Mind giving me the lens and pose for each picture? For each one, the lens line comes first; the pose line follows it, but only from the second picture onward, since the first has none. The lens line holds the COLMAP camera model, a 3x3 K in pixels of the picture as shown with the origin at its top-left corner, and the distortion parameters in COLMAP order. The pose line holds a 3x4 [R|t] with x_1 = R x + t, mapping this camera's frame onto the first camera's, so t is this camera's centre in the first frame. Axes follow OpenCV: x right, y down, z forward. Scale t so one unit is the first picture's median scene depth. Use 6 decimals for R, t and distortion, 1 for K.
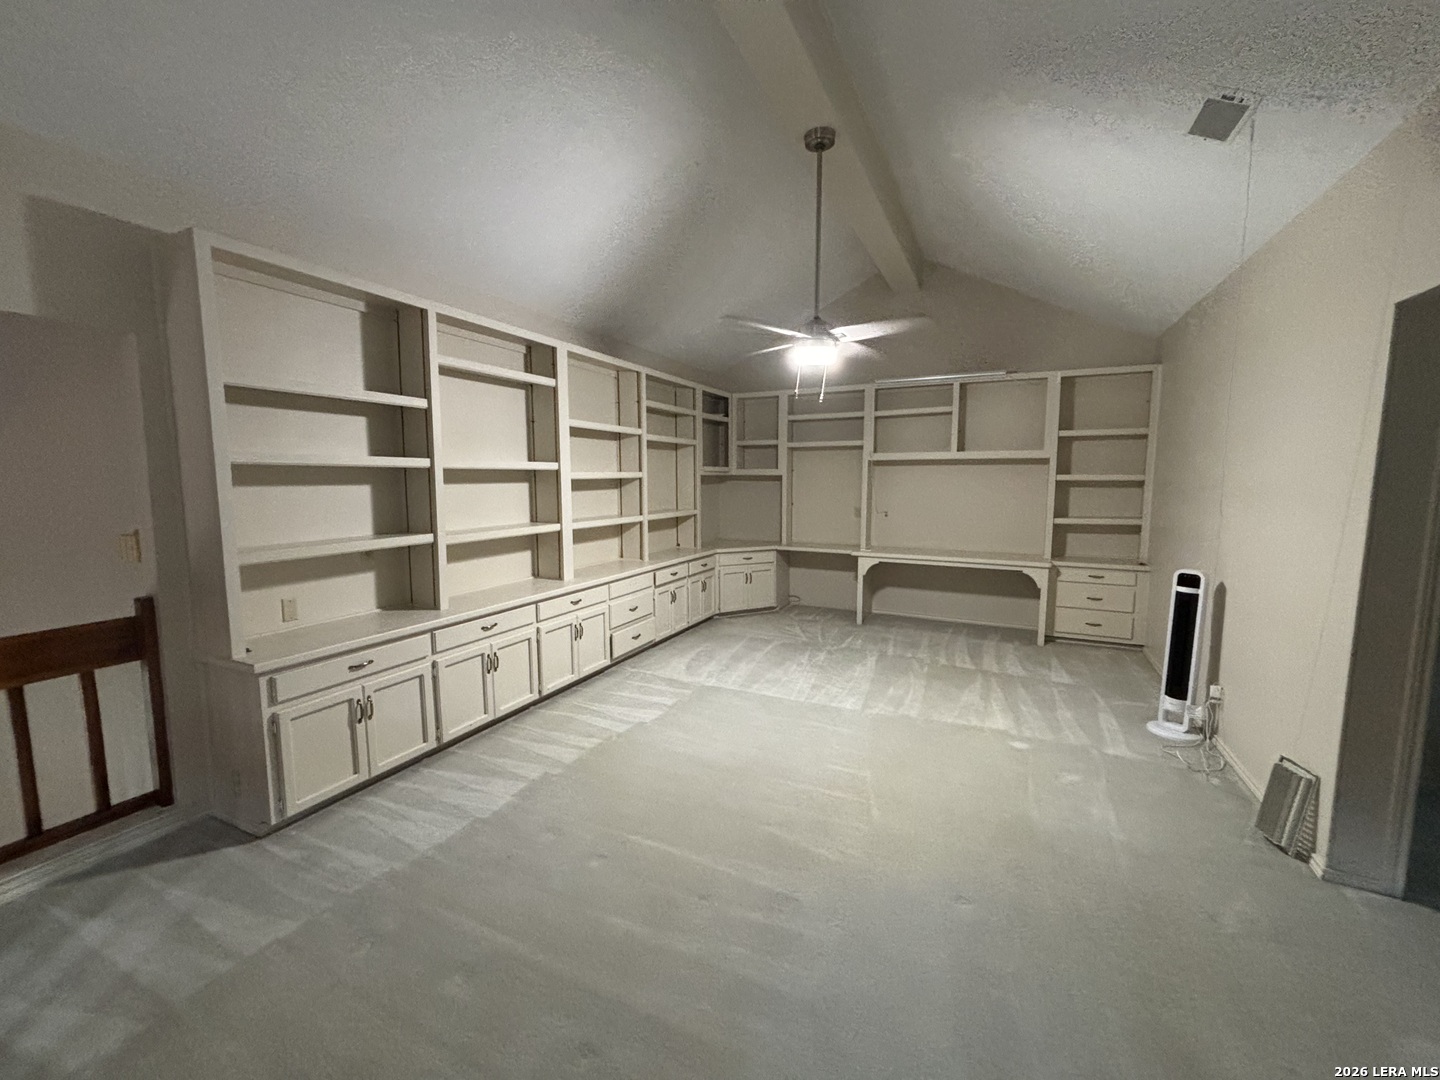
lens RADIAL K [[582.8, 0, 718.1], [0, 582.8, 537.0], [0, 0, 1]] dist [-0.002427, 0.000994]
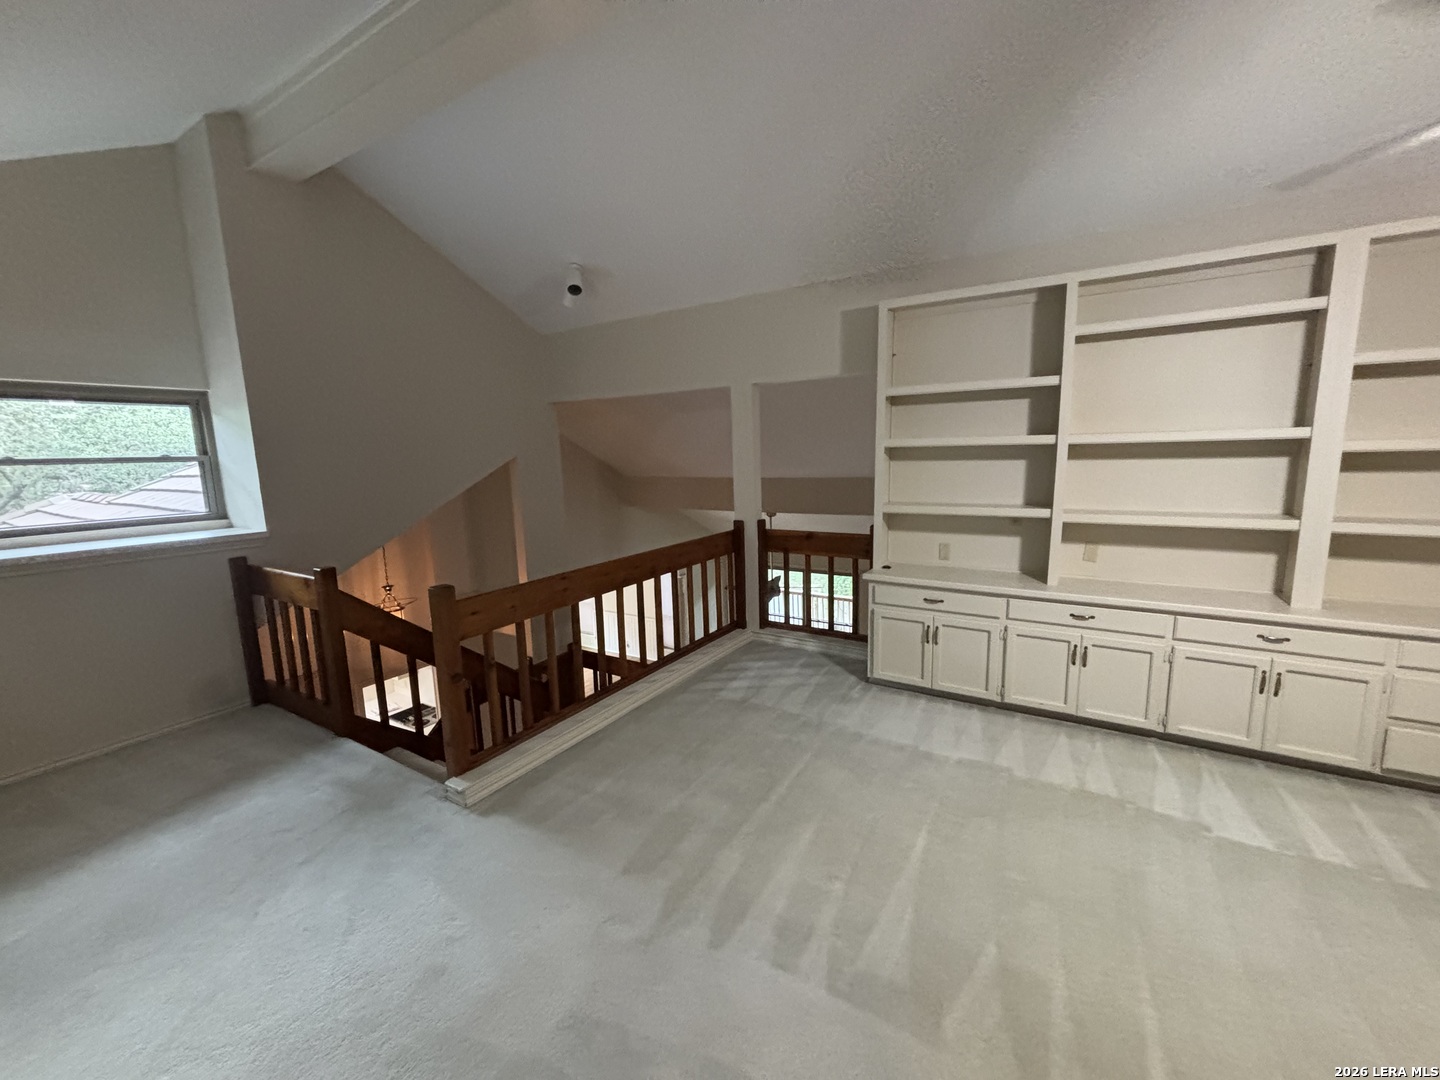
lens RADIAL K [[582.8, 0, 714.9], [0, 582.8, 540.7], [0, 0, 1]] dist [-0.002427, 0.000994]
pose [[-0.118014, 0.156505, -0.980601, 0.593370], [-0.076086, 0.983174, 0.166073, -0.077695], [0.990093, 0.094209, -0.104121, 0.539381]]
